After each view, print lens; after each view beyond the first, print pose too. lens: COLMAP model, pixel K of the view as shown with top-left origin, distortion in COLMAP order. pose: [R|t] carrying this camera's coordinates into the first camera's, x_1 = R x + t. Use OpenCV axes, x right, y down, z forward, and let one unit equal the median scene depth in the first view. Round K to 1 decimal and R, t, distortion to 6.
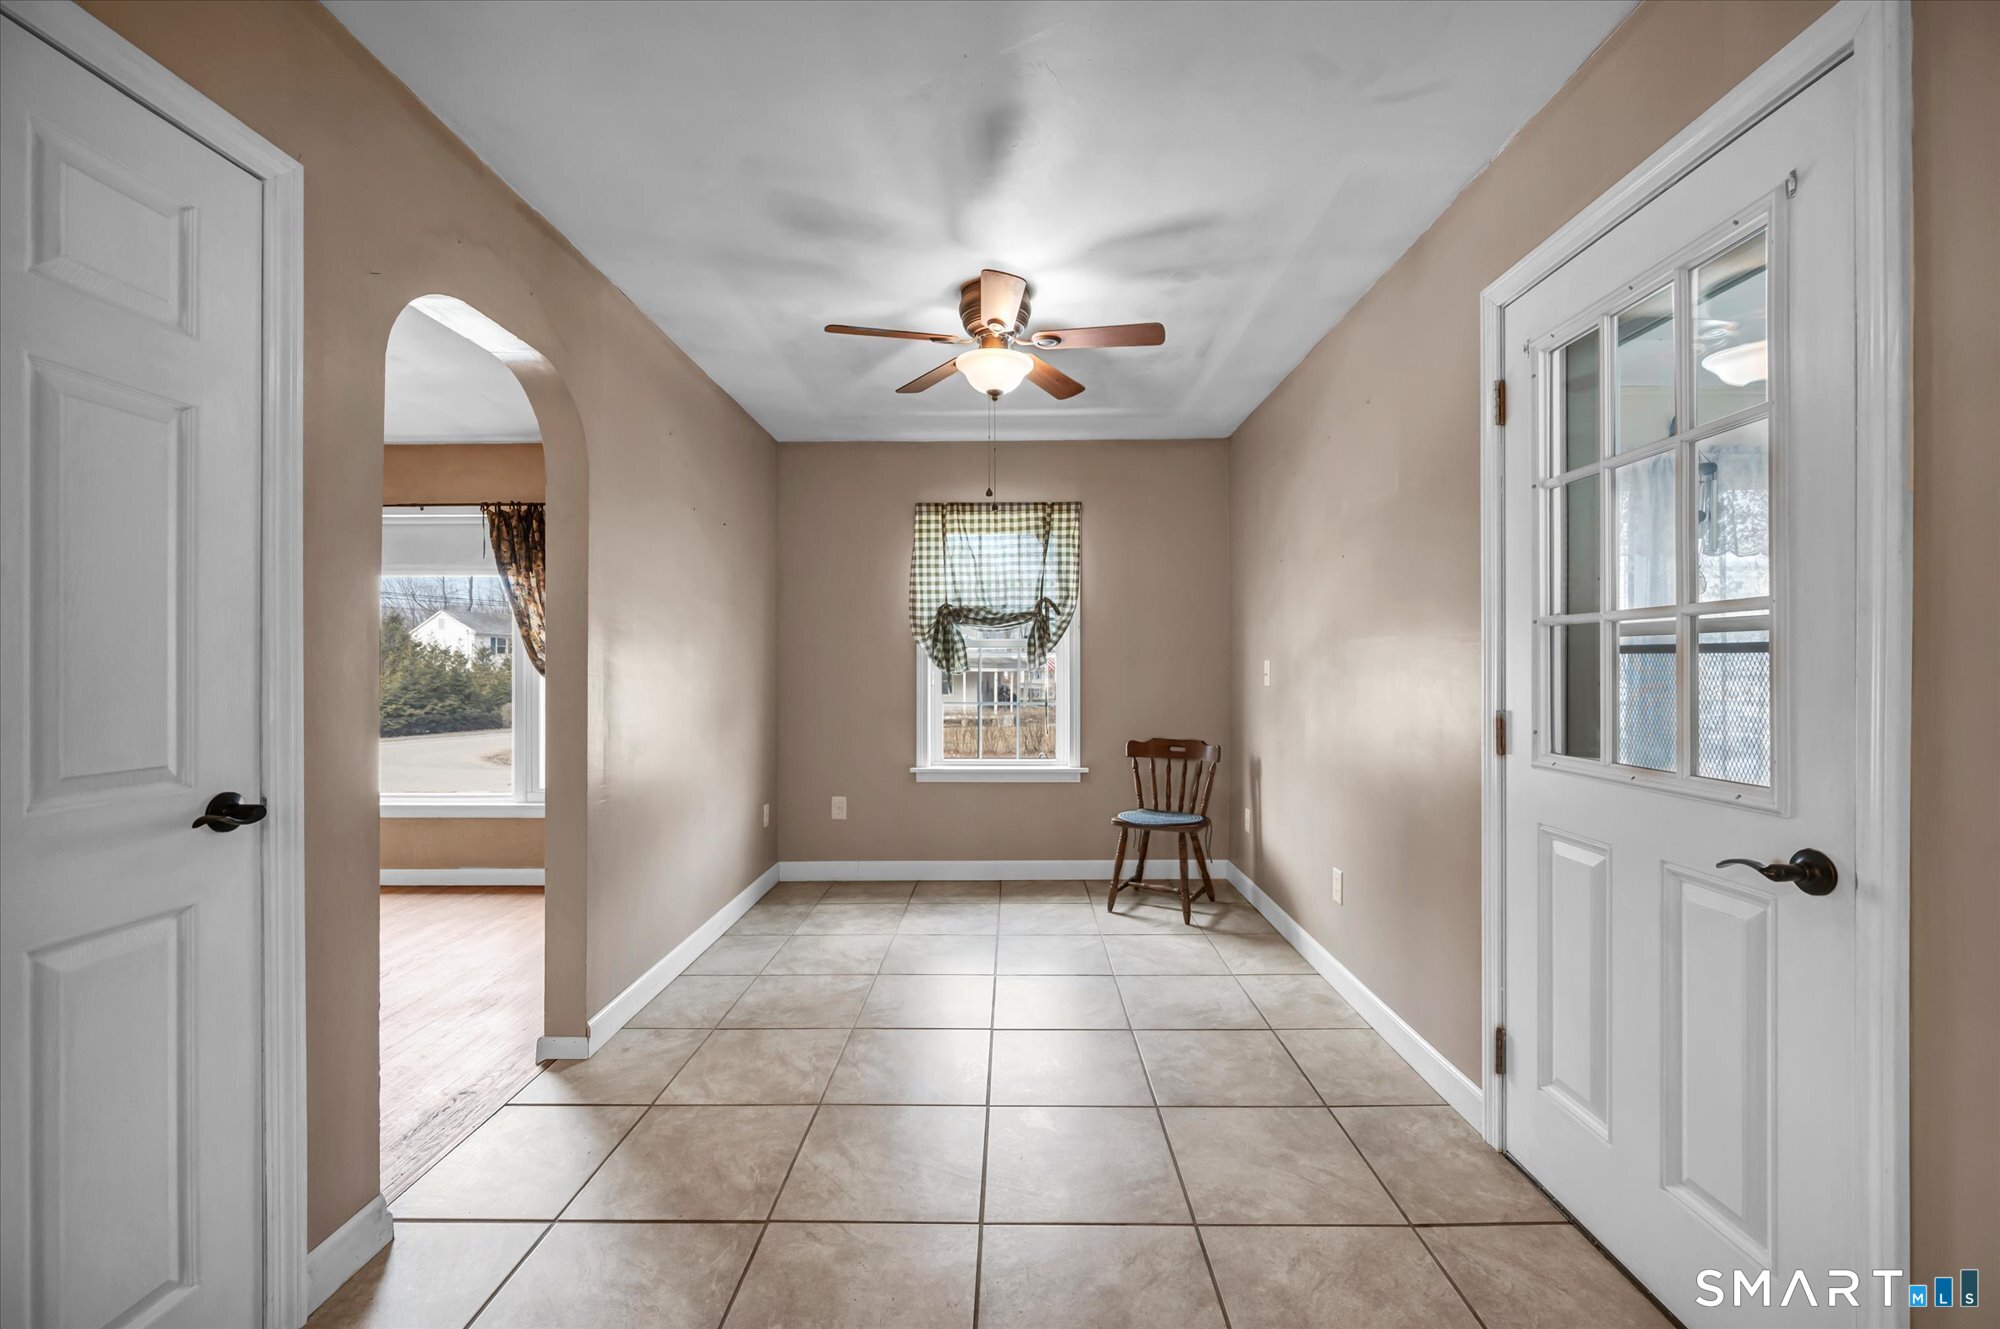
lens RADIAL K [[807.3, 0, 1002.8], [0, 807.3, 660.3], [0, 0, 1]] dist [-0.000976, -0.000074]
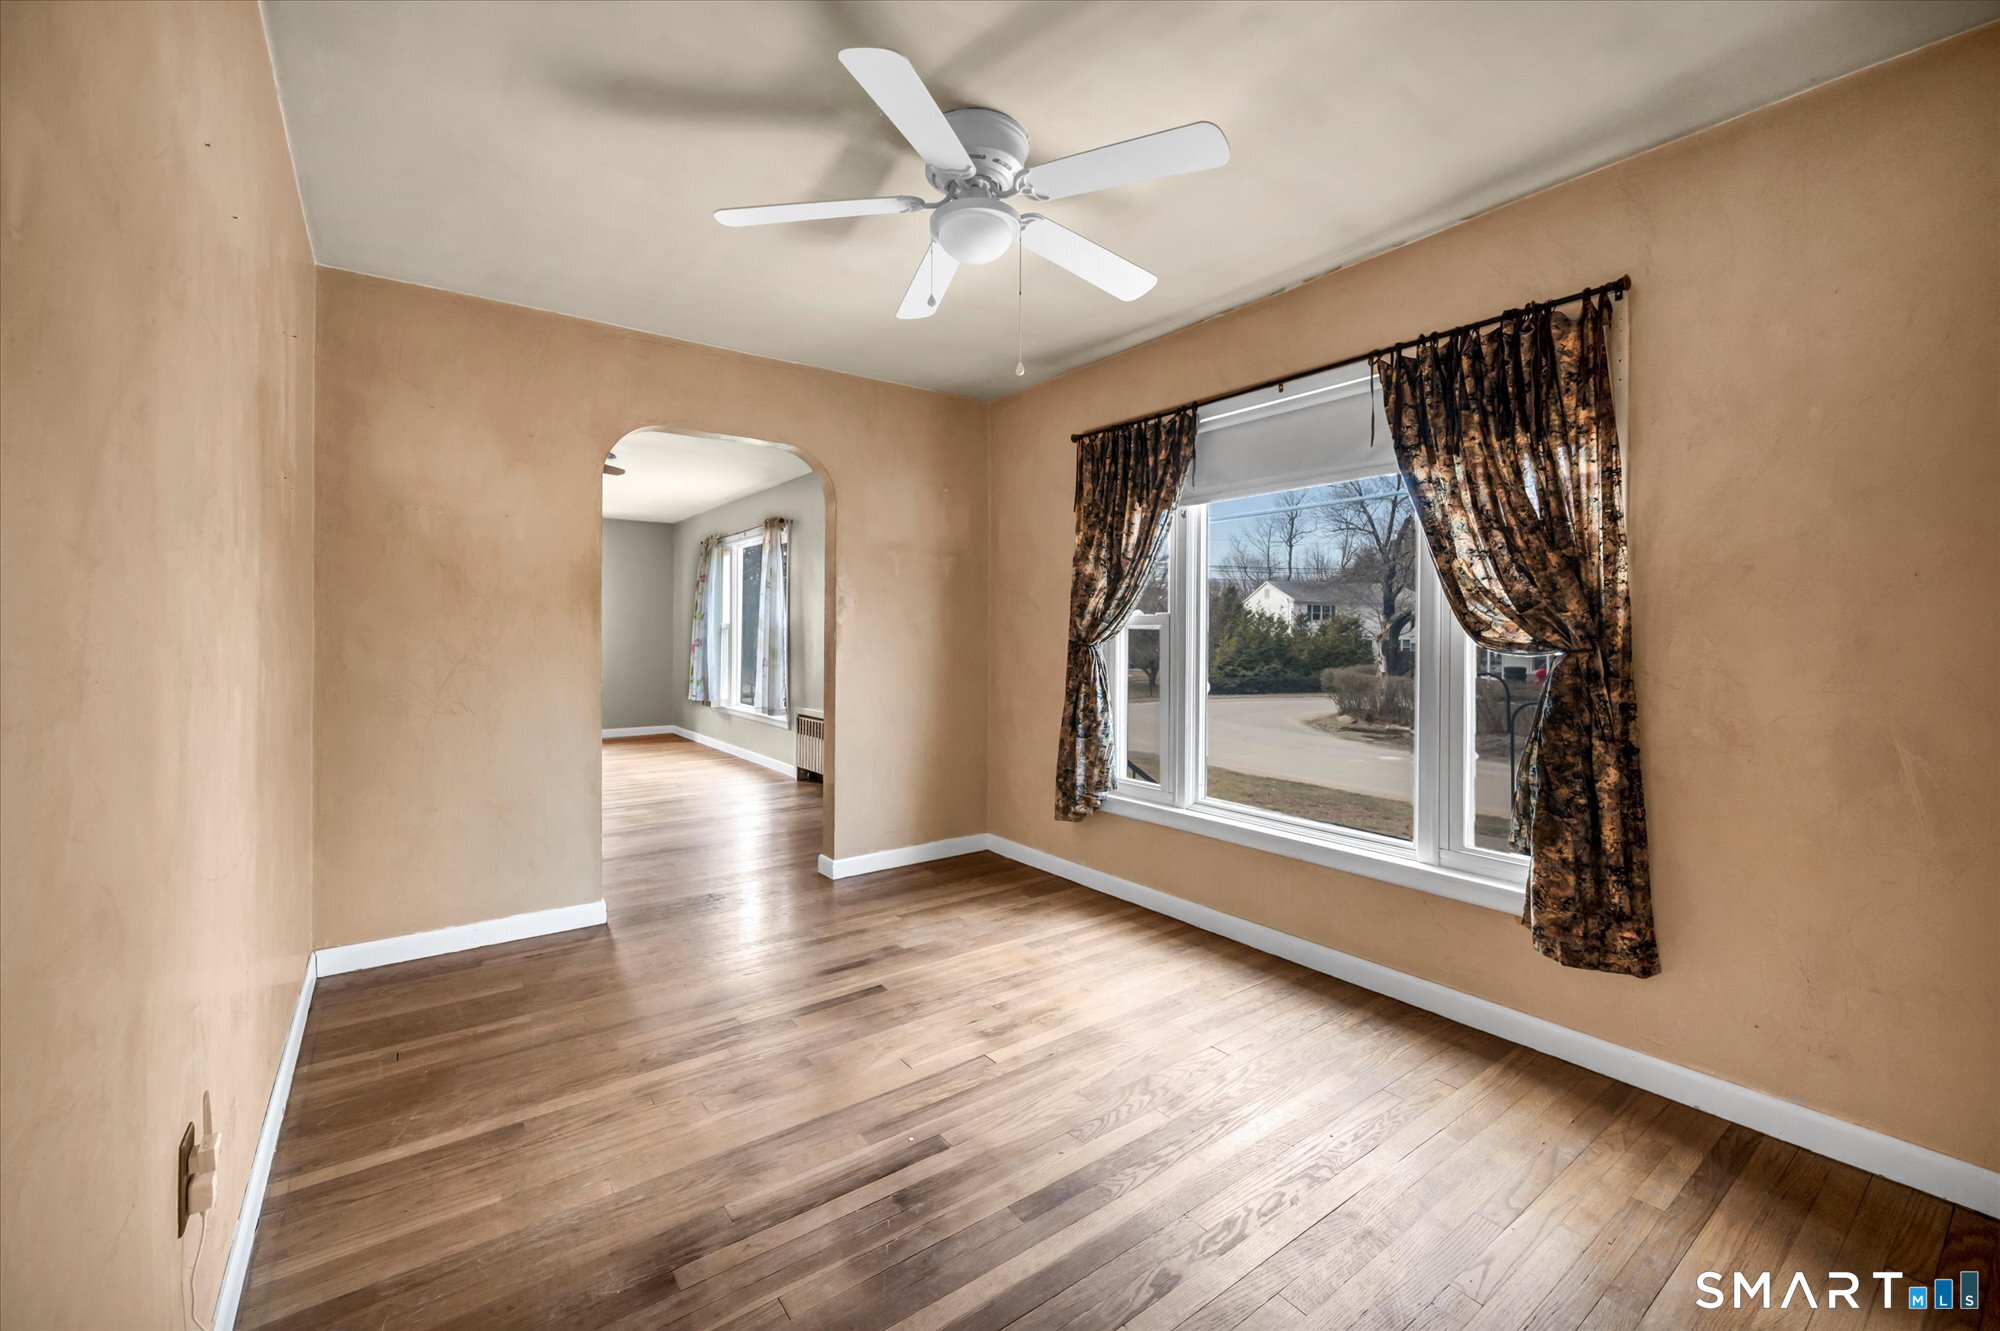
lens RADIAL K [[807.3, 0, 1002.8], [0, 807.3, 661.3], [0, 0, 1]] dist [-0.000976, -0.000074]
pose [[0.605609, 0.031066, -0.795156, -0.326808], [0.002950, 0.999143, 0.041282, 0.007910], [0.795757, -0.027347, 0.604999, 0.413619]]
